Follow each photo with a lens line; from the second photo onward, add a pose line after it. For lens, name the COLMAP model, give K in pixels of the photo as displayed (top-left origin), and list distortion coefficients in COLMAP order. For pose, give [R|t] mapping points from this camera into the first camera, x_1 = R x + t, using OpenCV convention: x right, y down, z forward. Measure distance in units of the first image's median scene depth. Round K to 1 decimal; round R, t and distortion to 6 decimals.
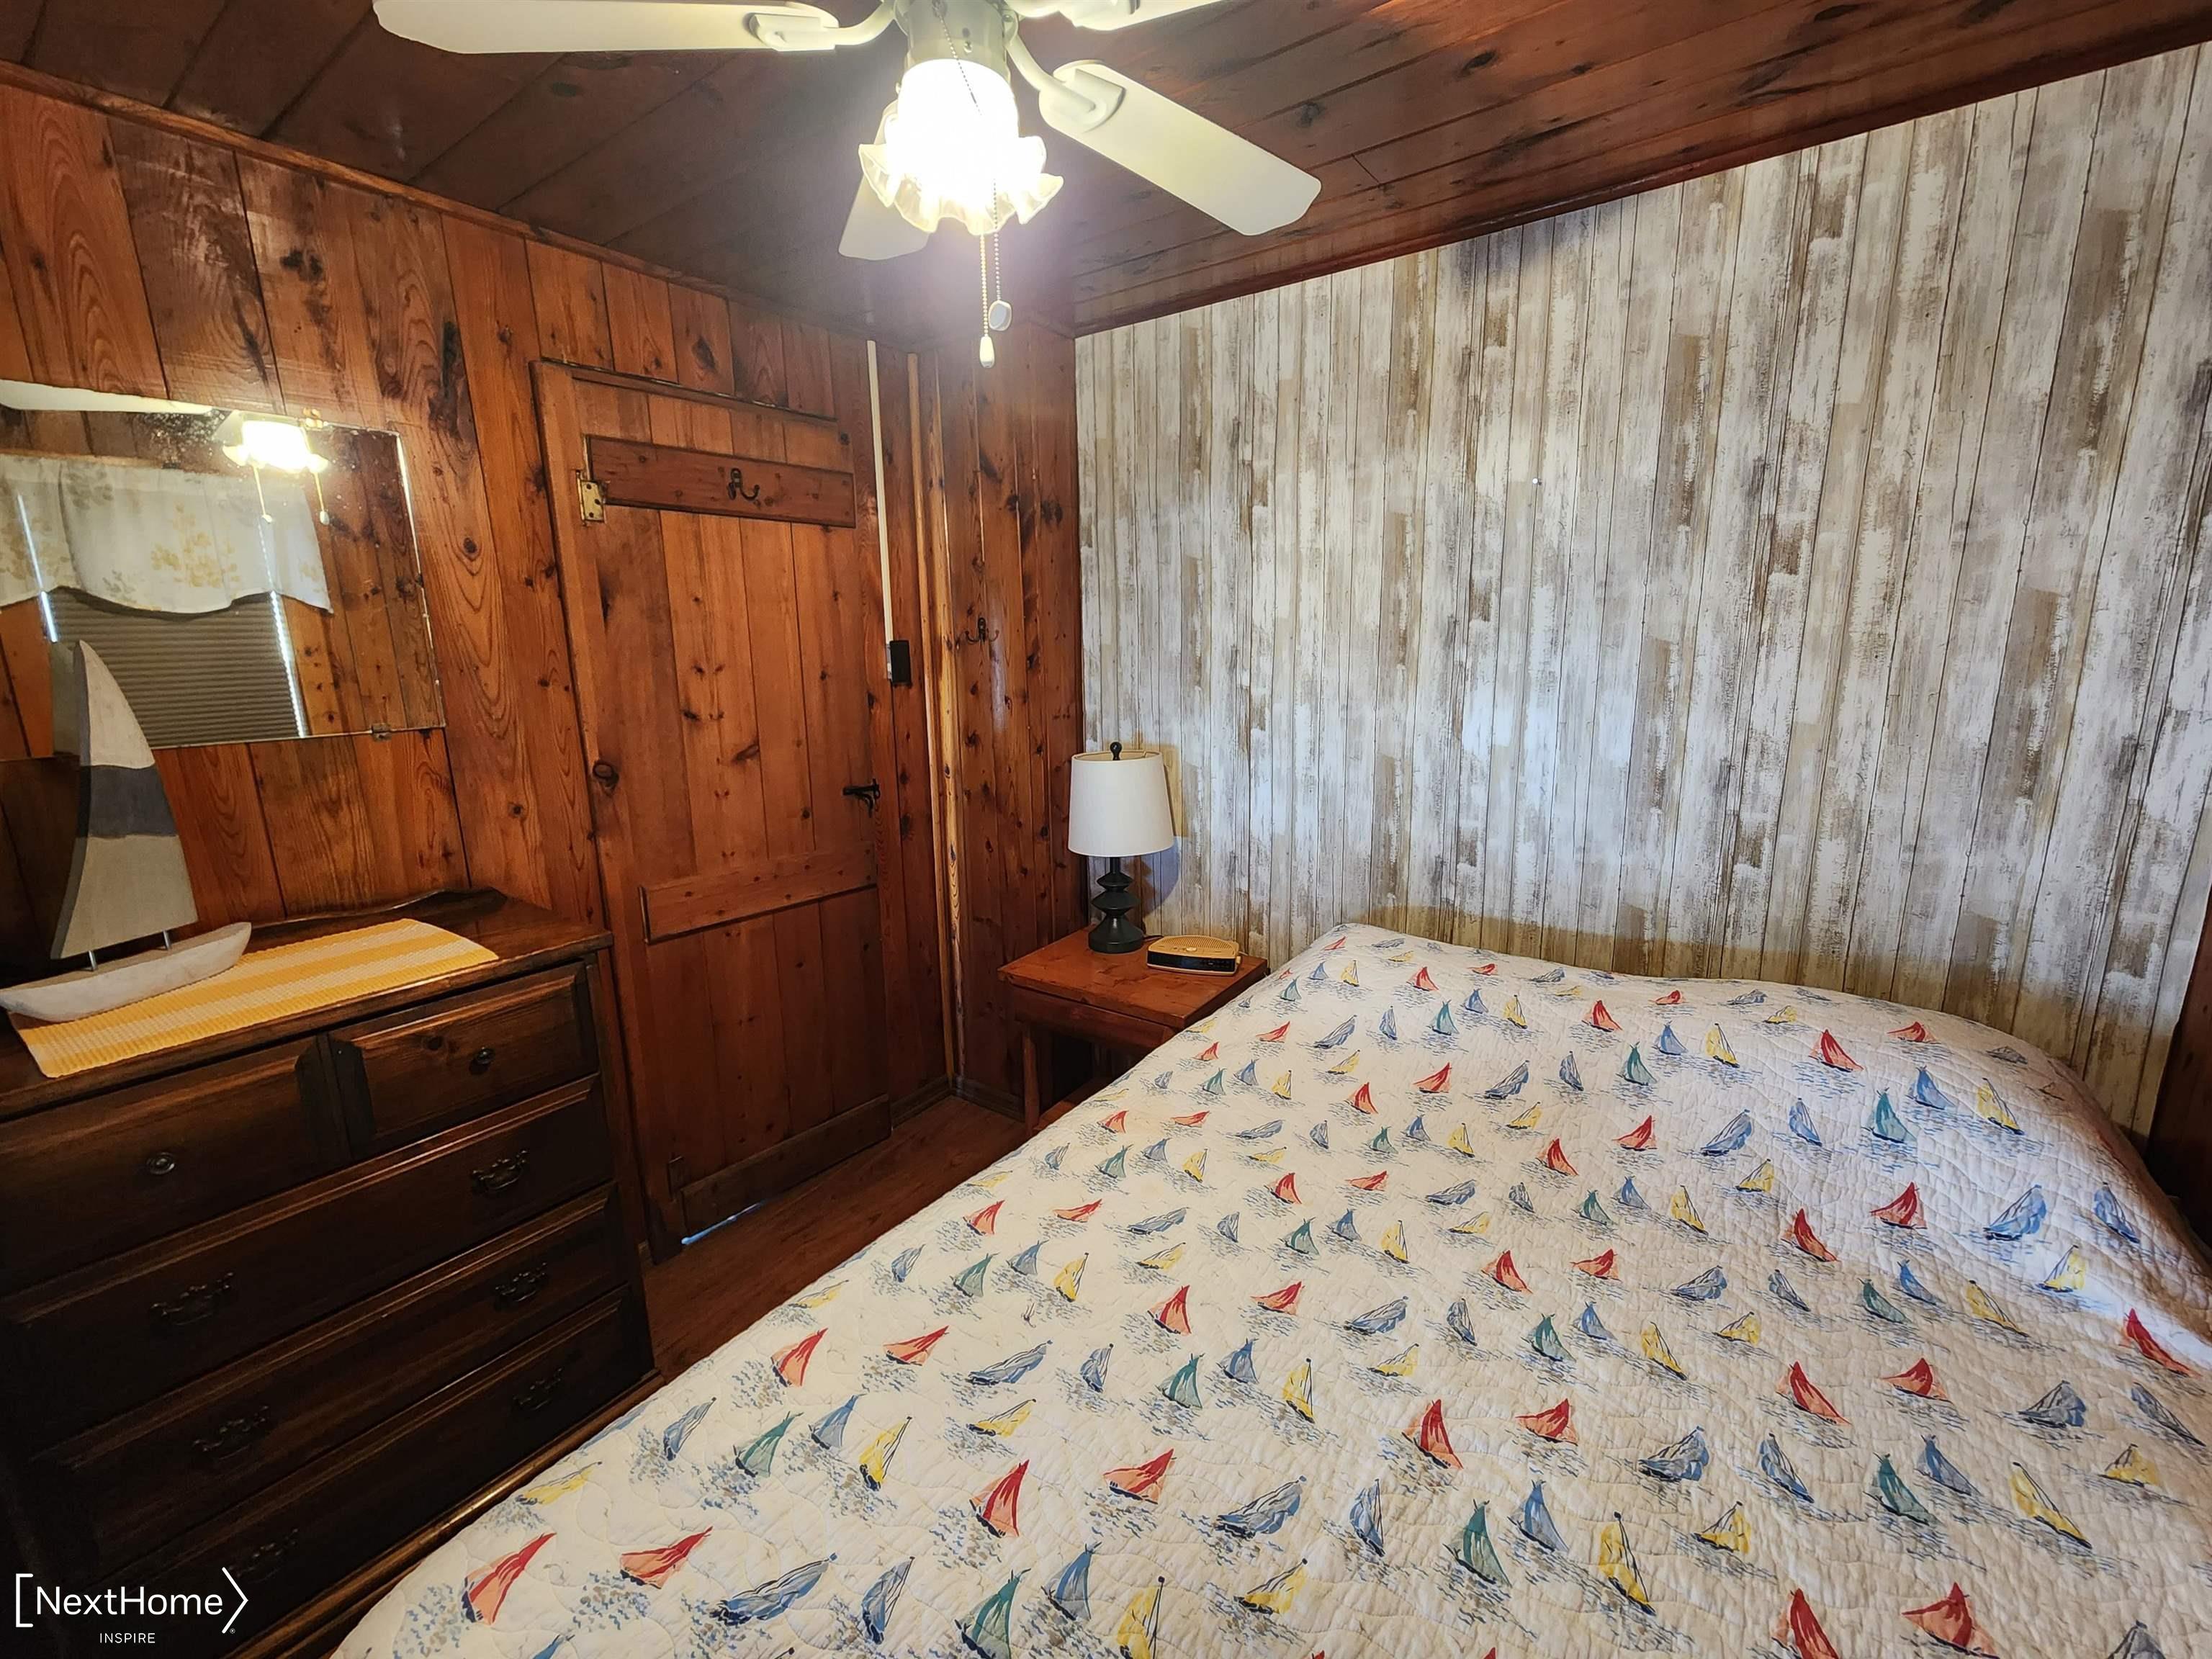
lens RADIAL K [[904.7, 0, 1117.7], [0, 904.7, 820.3], [0, 0, 1]] dist [-0.002301, -0.000416]
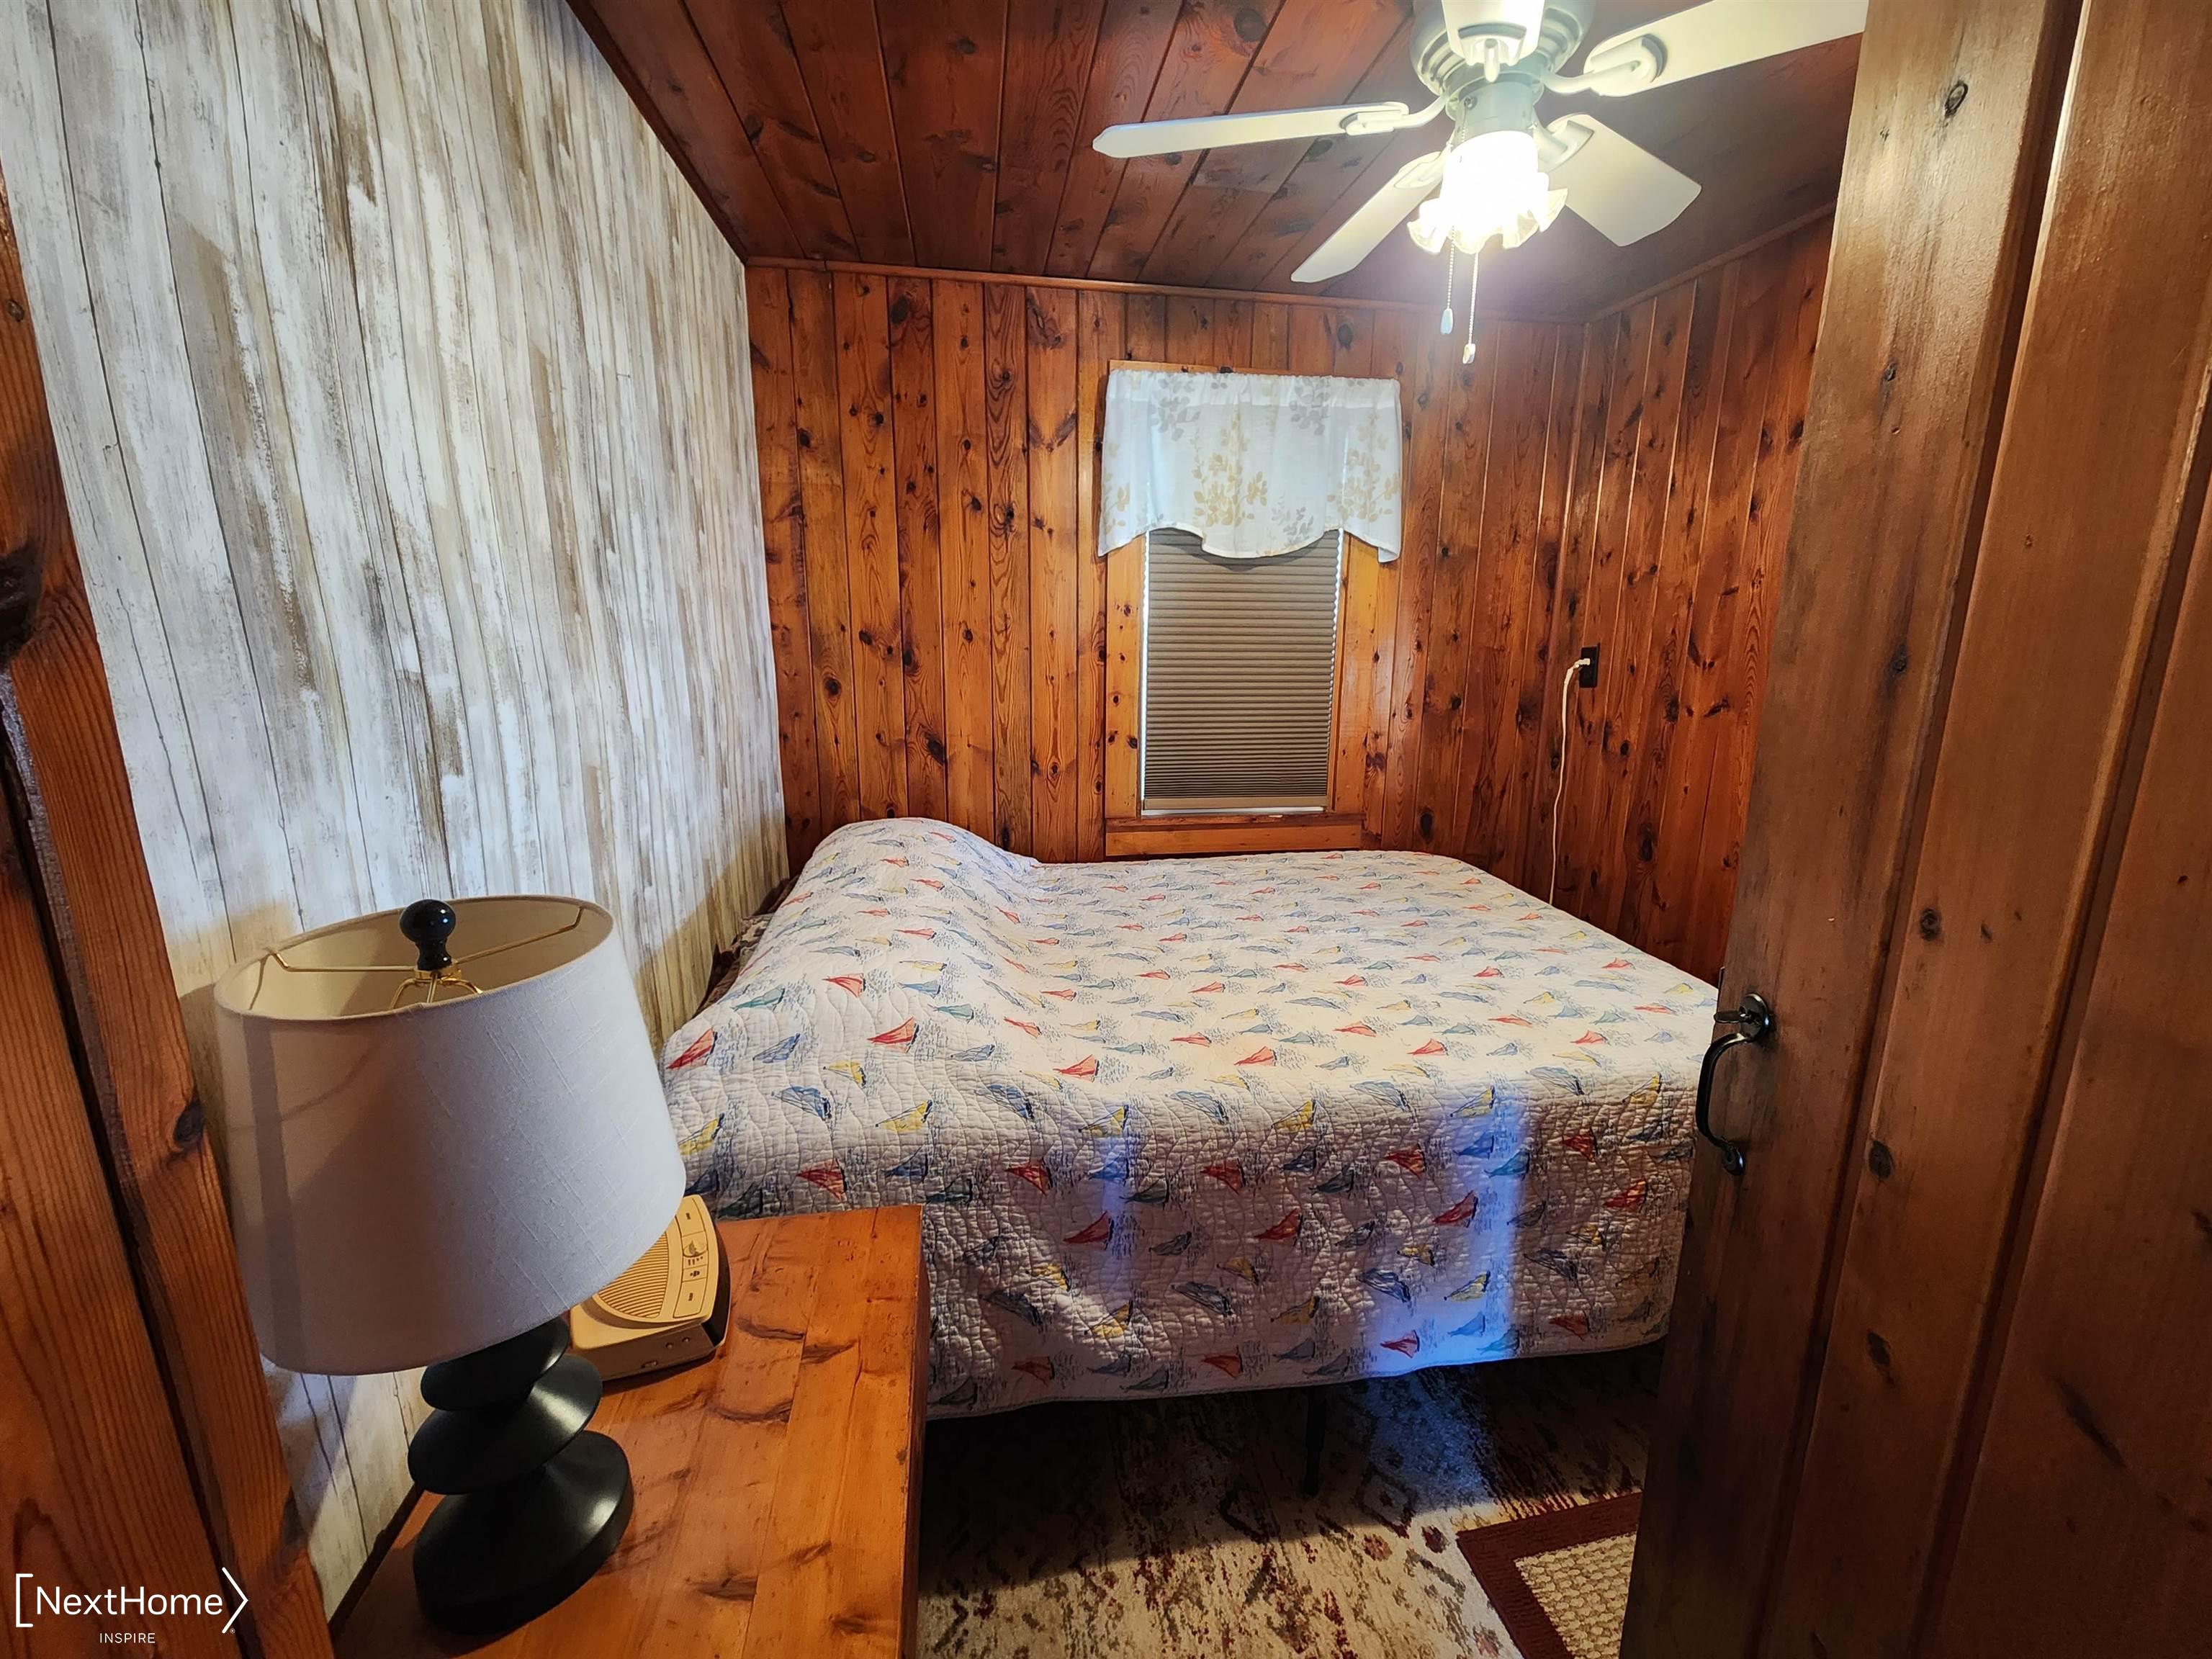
lens RADIAL K [[904.7, 0, 1117.7], [0, 904.7, 820.3], [0, 0, 1]] dist [-0.002301, -0.000416]
pose [[-0.709965, -0.144022, 0.689353, -0.350854], [0.148812, 0.926081, 0.346742, -0.181064], [-0.688335, 0.348759, -0.636053, 1.071817]]
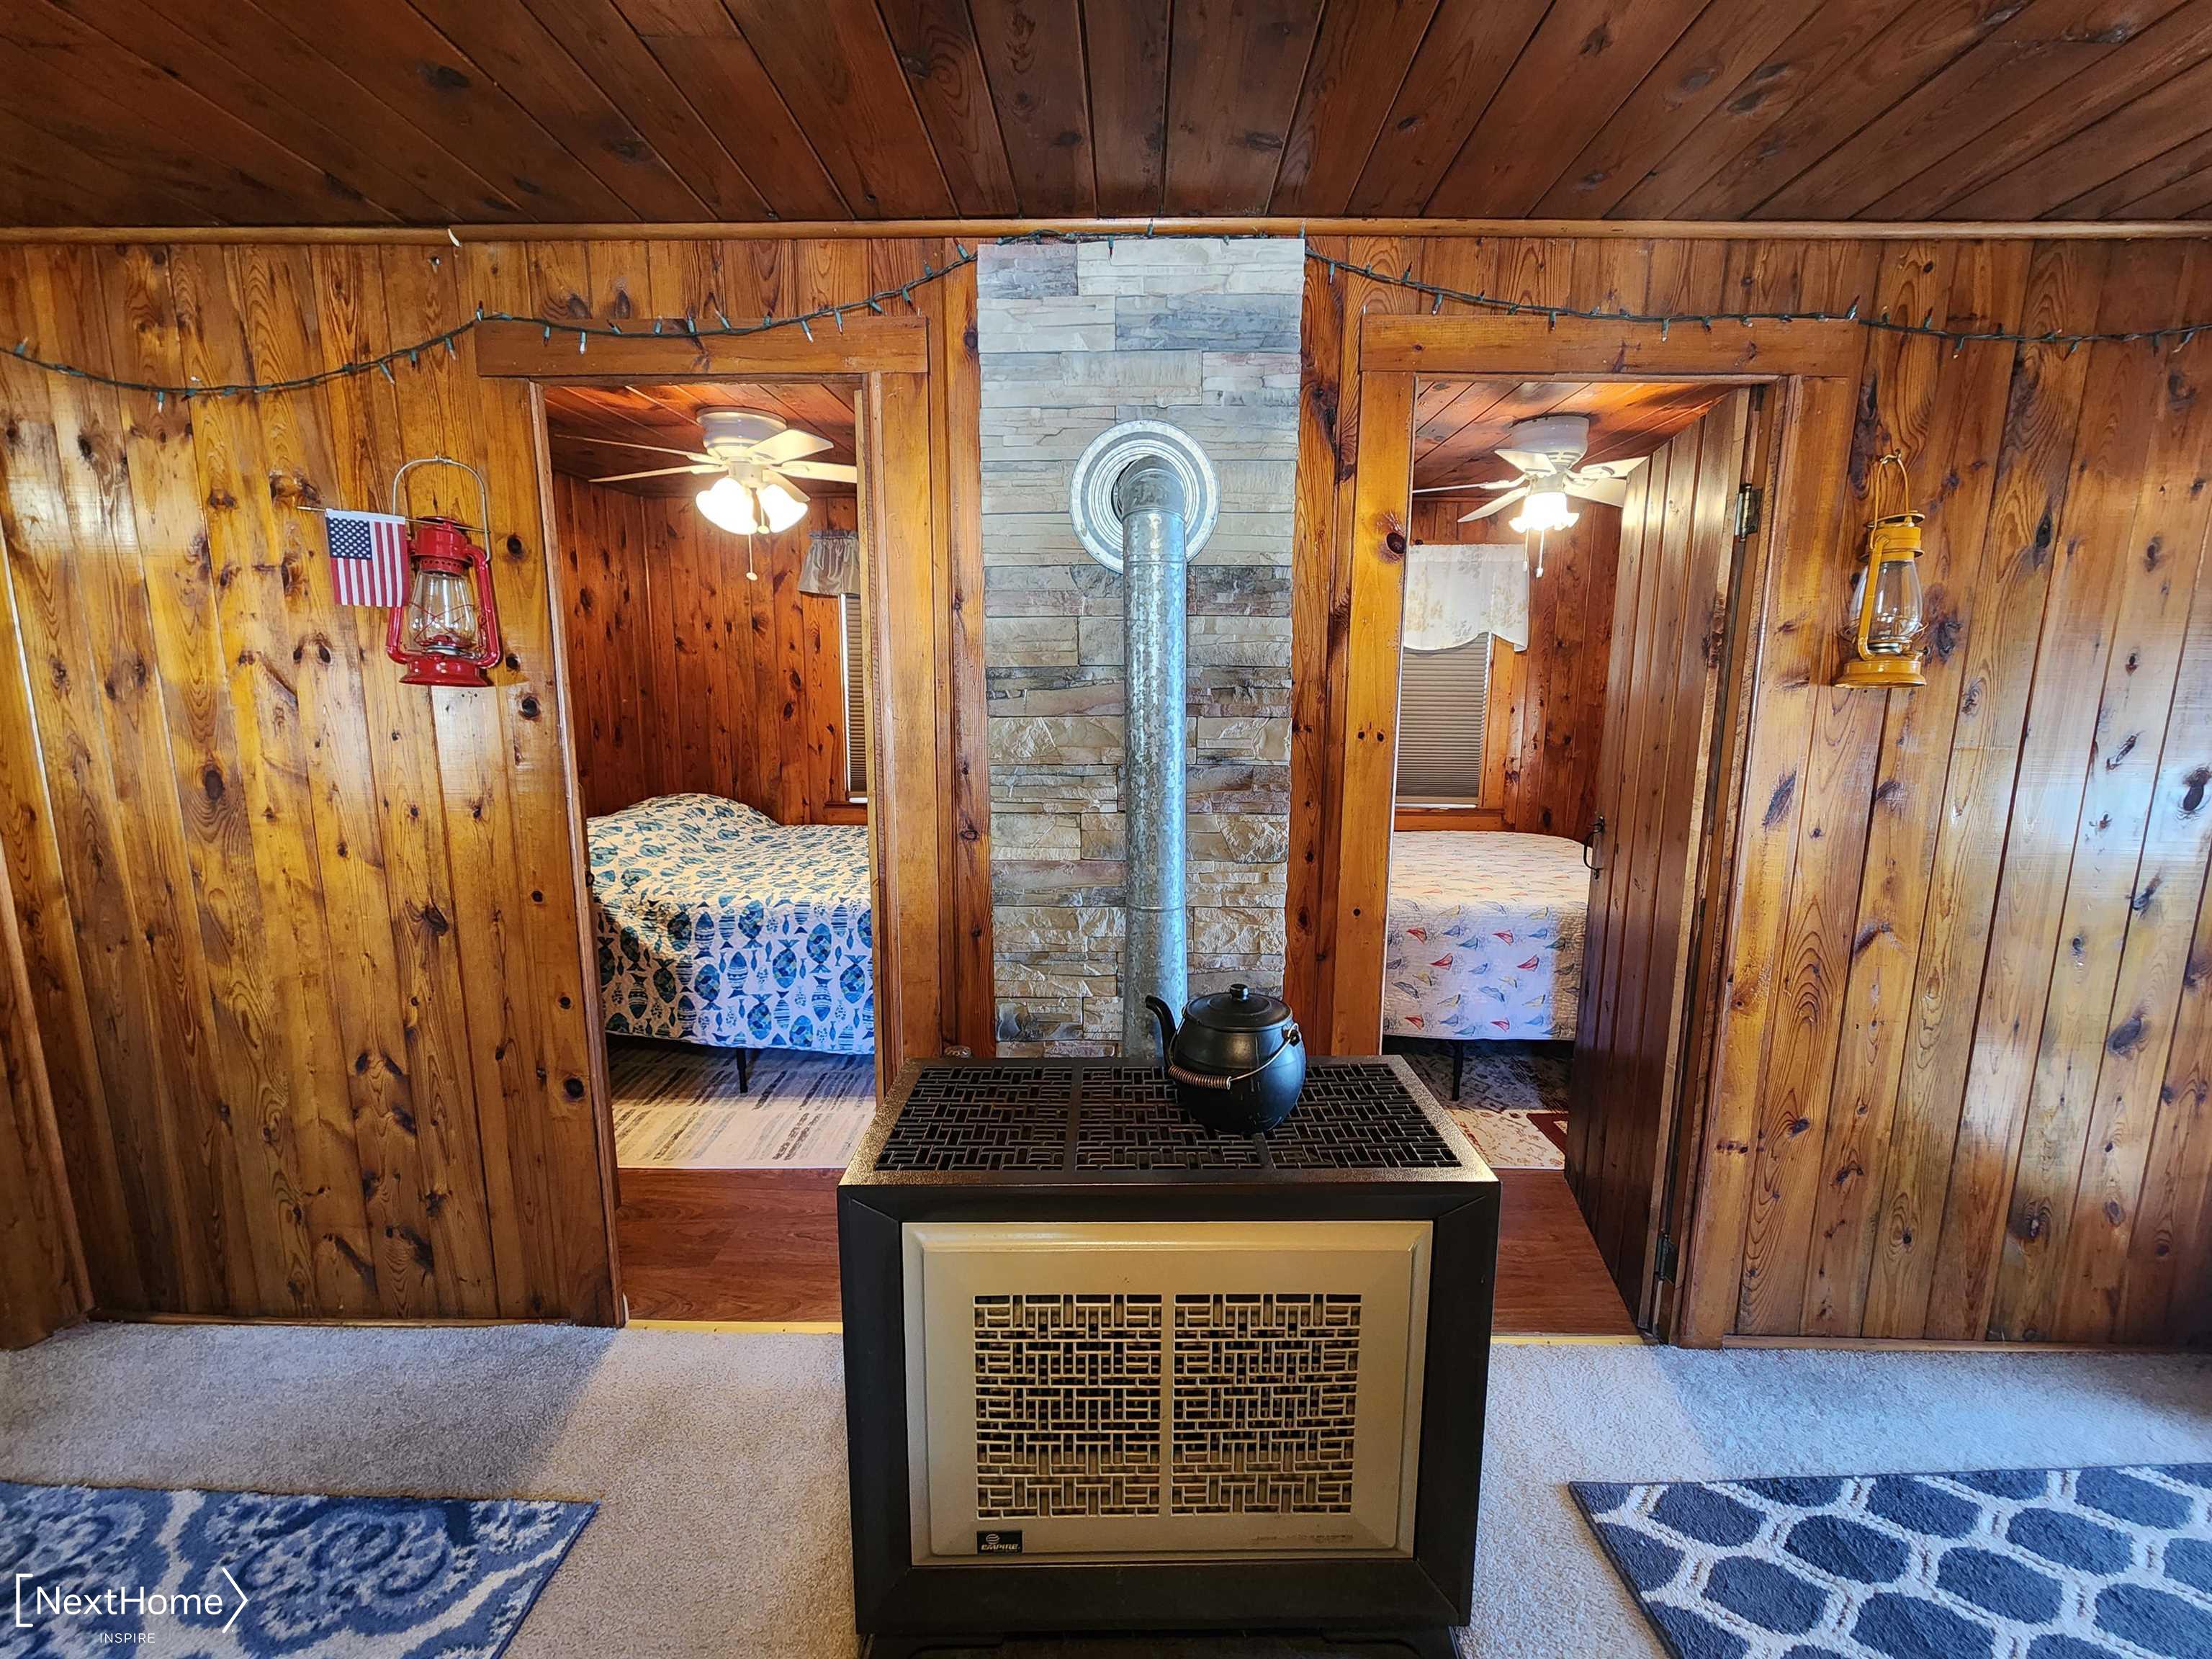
lens RADIAL K [[904.7, 0, 1117.7], [0, 904.7, 820.3], [0, 0, 1]] dist [-0.002301, -0.000416]
pose [[-0.576457, -0.123239, 0.807781, -0.812162], [0.164518, 0.950813, 0.262465, -0.325978], [-0.800394, 0.284195, -0.527828, 1.716467]]
